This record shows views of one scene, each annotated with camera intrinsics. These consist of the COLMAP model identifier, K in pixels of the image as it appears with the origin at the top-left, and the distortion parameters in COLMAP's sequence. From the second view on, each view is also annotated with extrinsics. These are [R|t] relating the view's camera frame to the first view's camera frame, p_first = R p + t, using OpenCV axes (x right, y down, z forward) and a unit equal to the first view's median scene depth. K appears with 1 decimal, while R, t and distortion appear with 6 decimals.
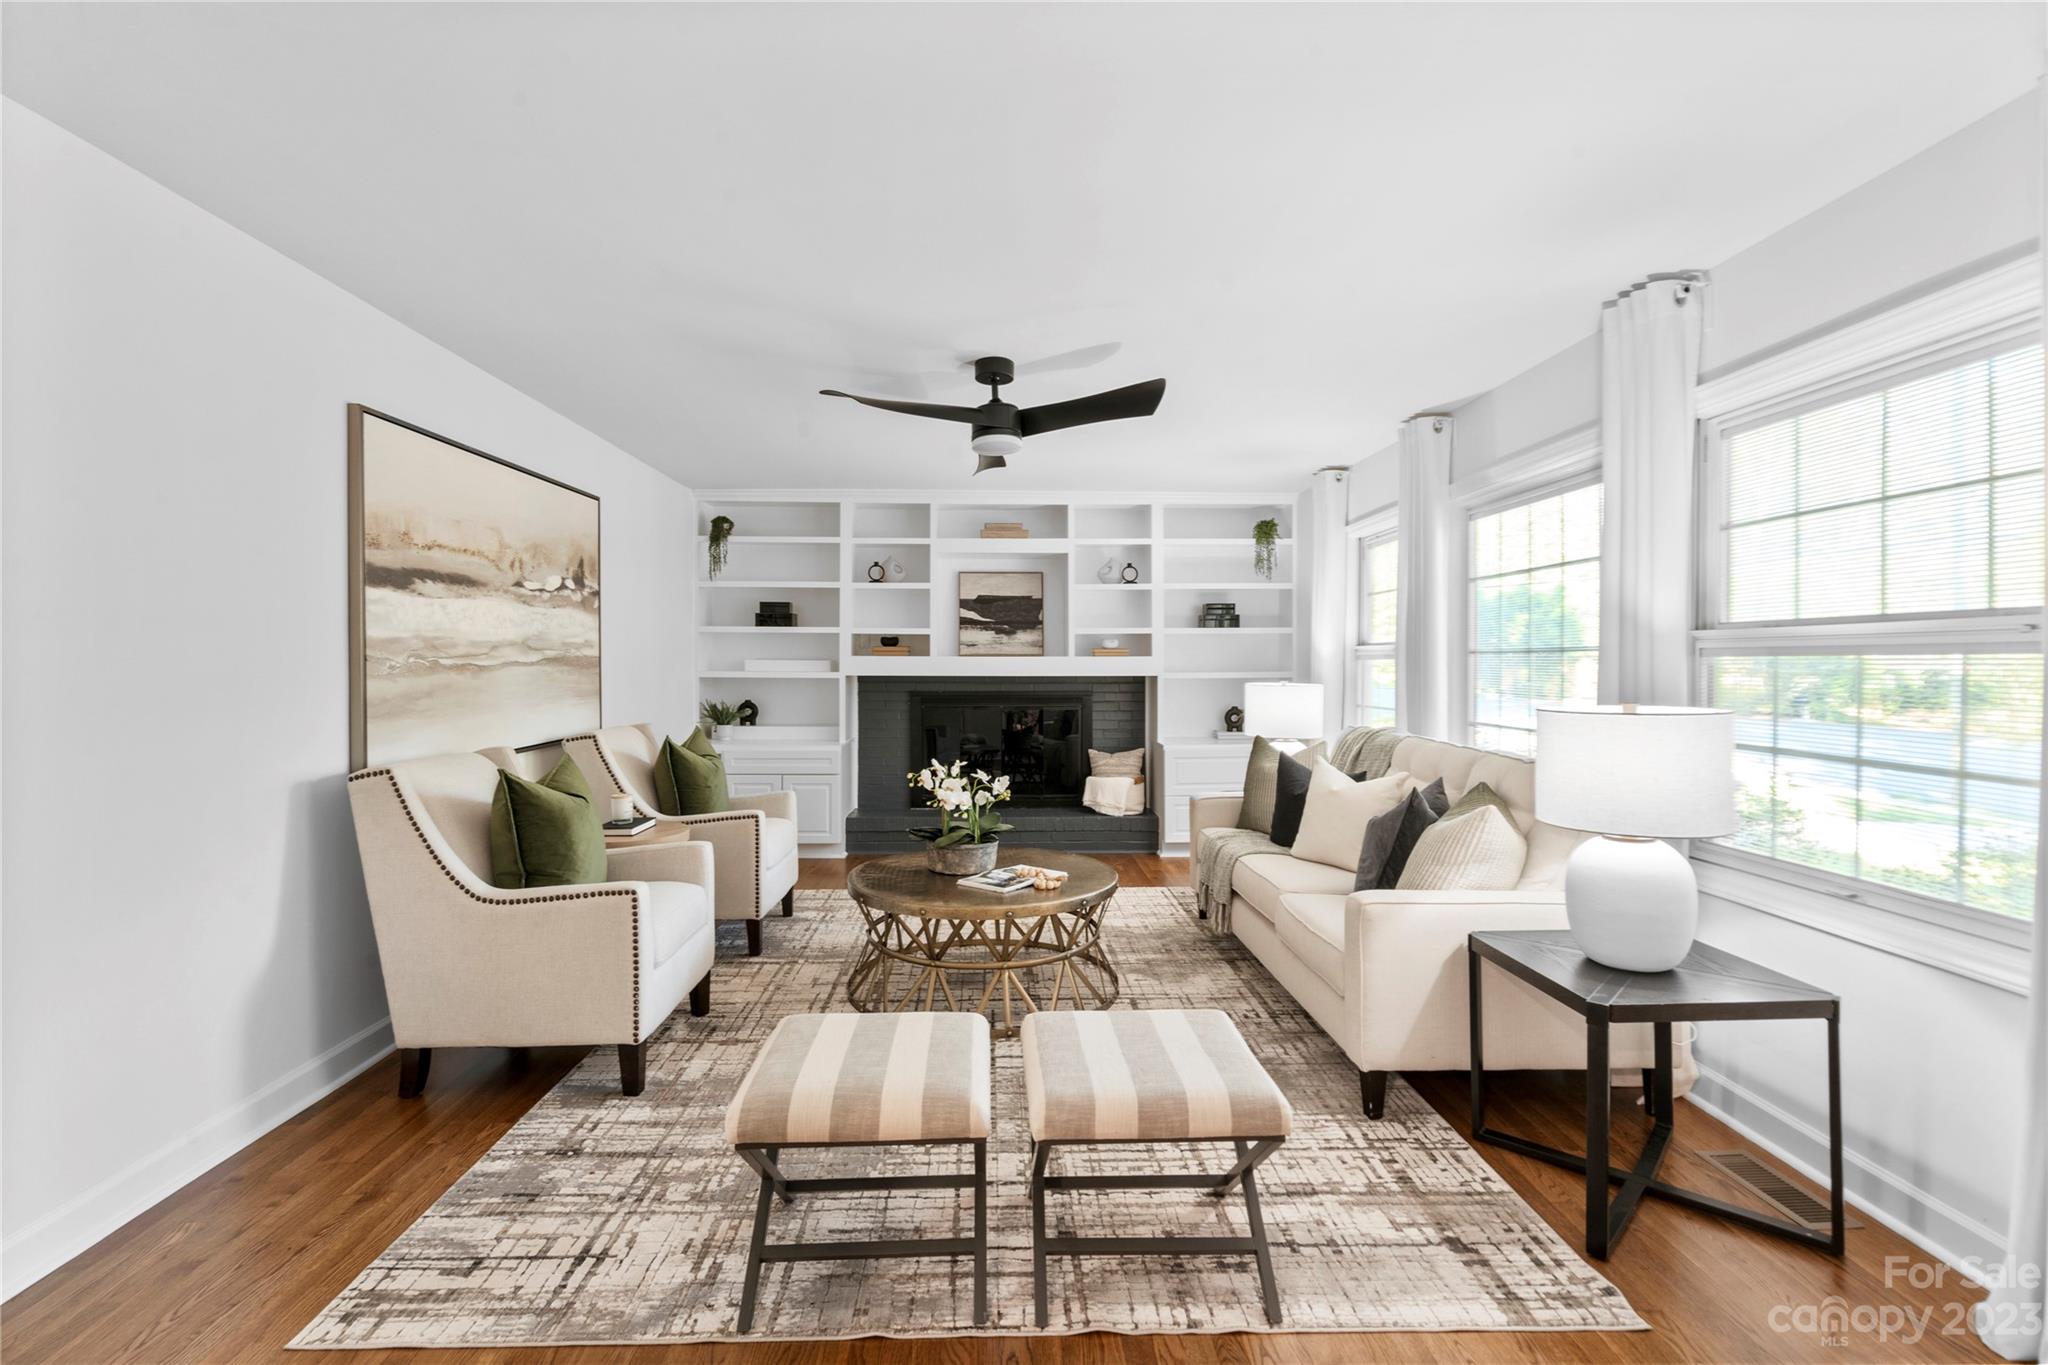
lens RADIAL K [[932.4, 0, 1021.6], [0, 932.4, 689.2], [0, 0, 1]] dist [0.000552, 0.000596]
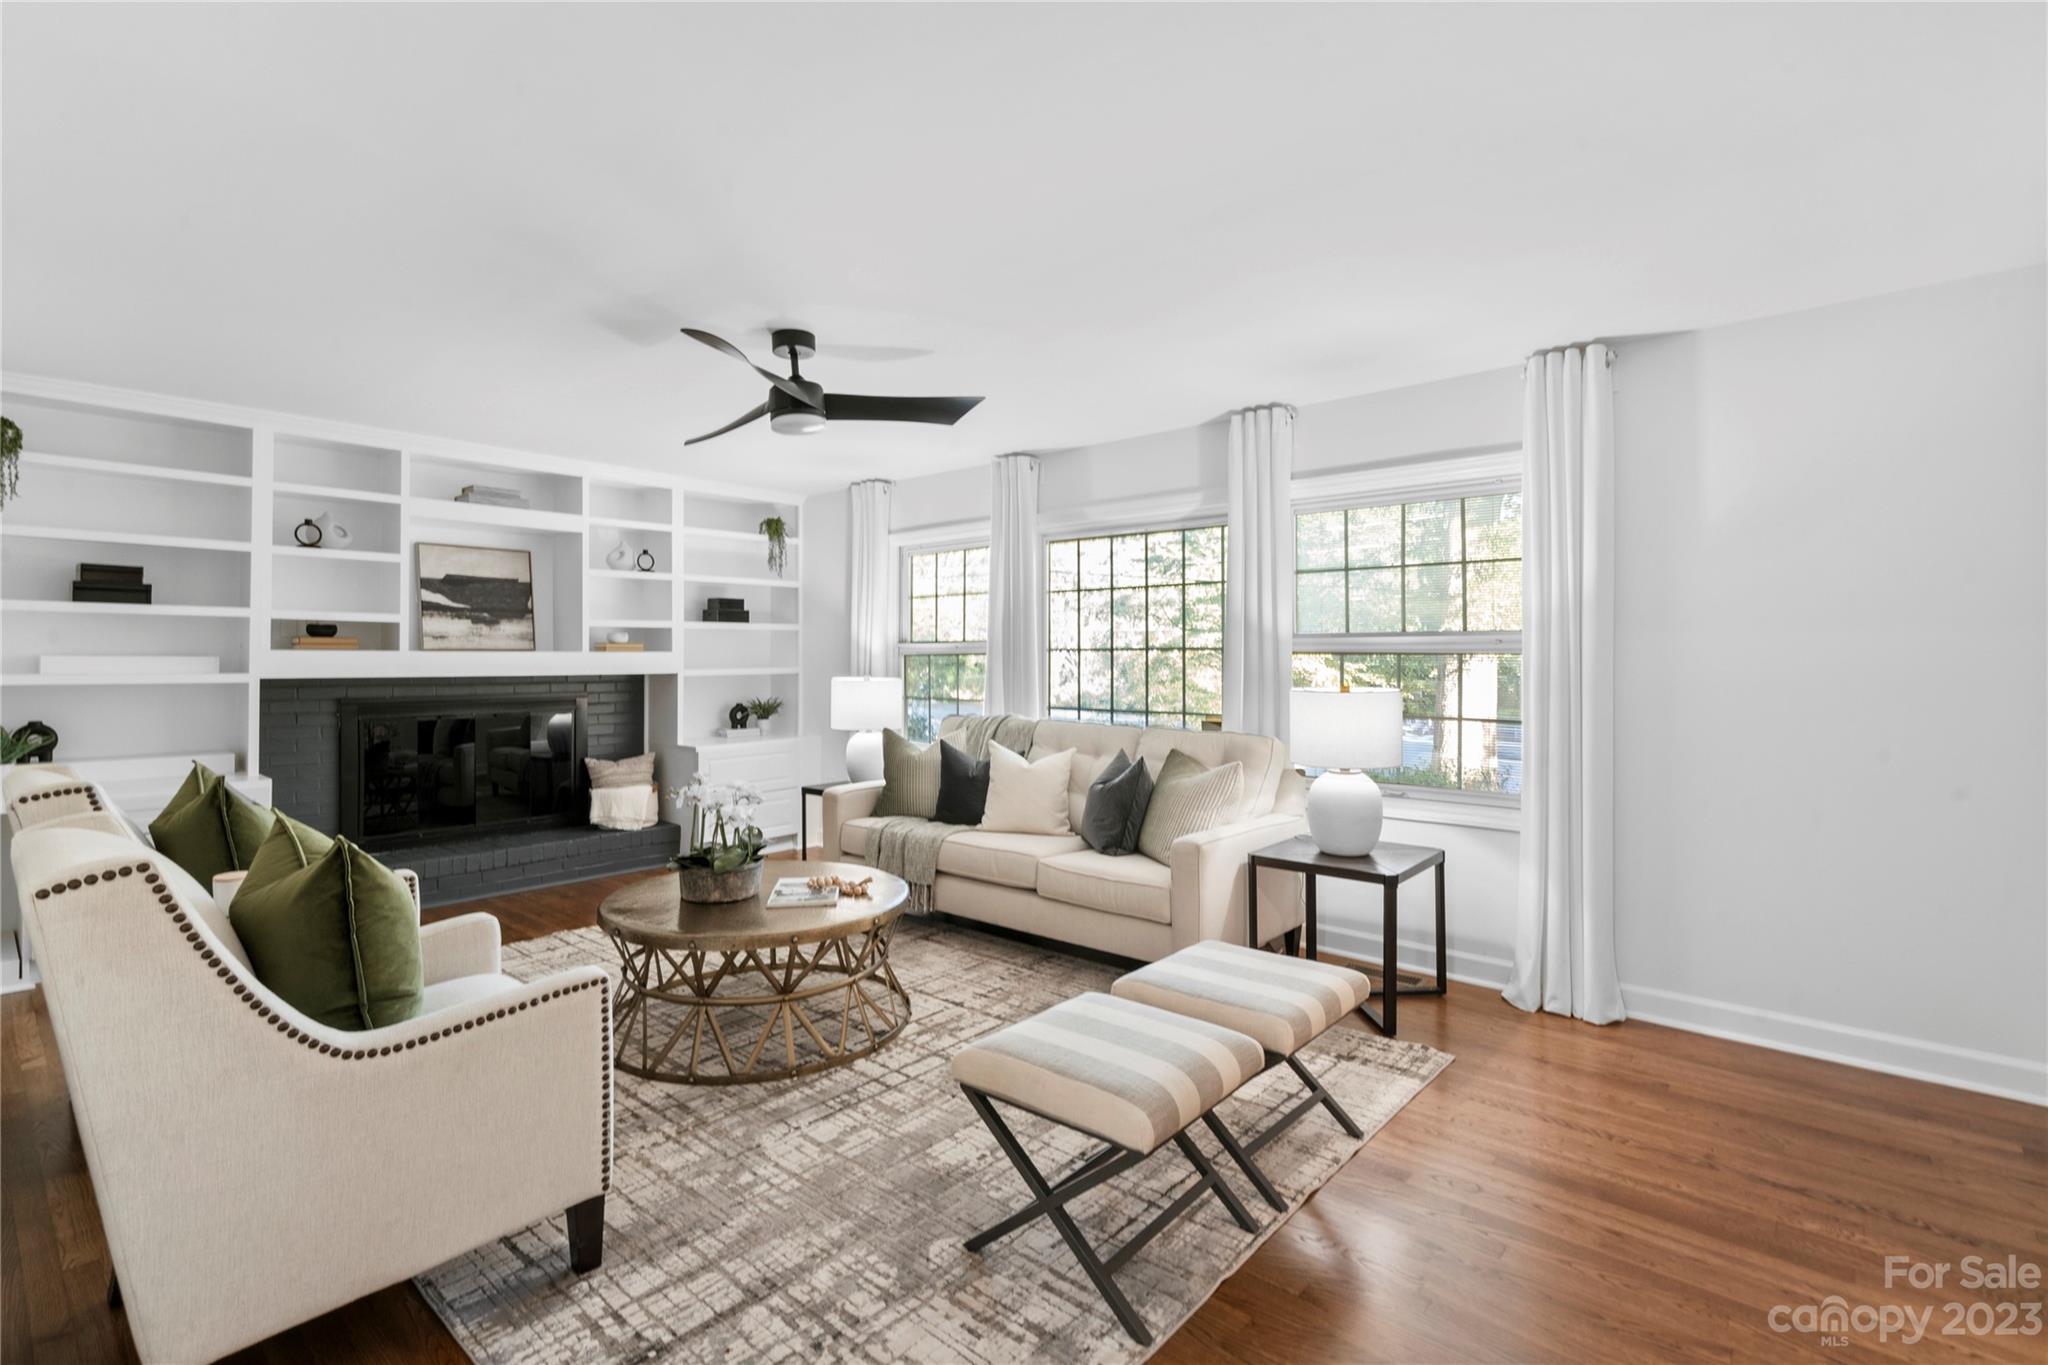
lens RADIAL K [[943.8, 0, 1002.2], [0, 943.8, 671.4], [0, 0, 1]] dist [-0.001682, 0.000417]
pose [[0.688429, -0.011376, 0.725215, -0.510049], [0.021817, 0.999749, -0.005028, -0.006910], [-0.724976, 0.019283, 0.688505, 0.190334]]
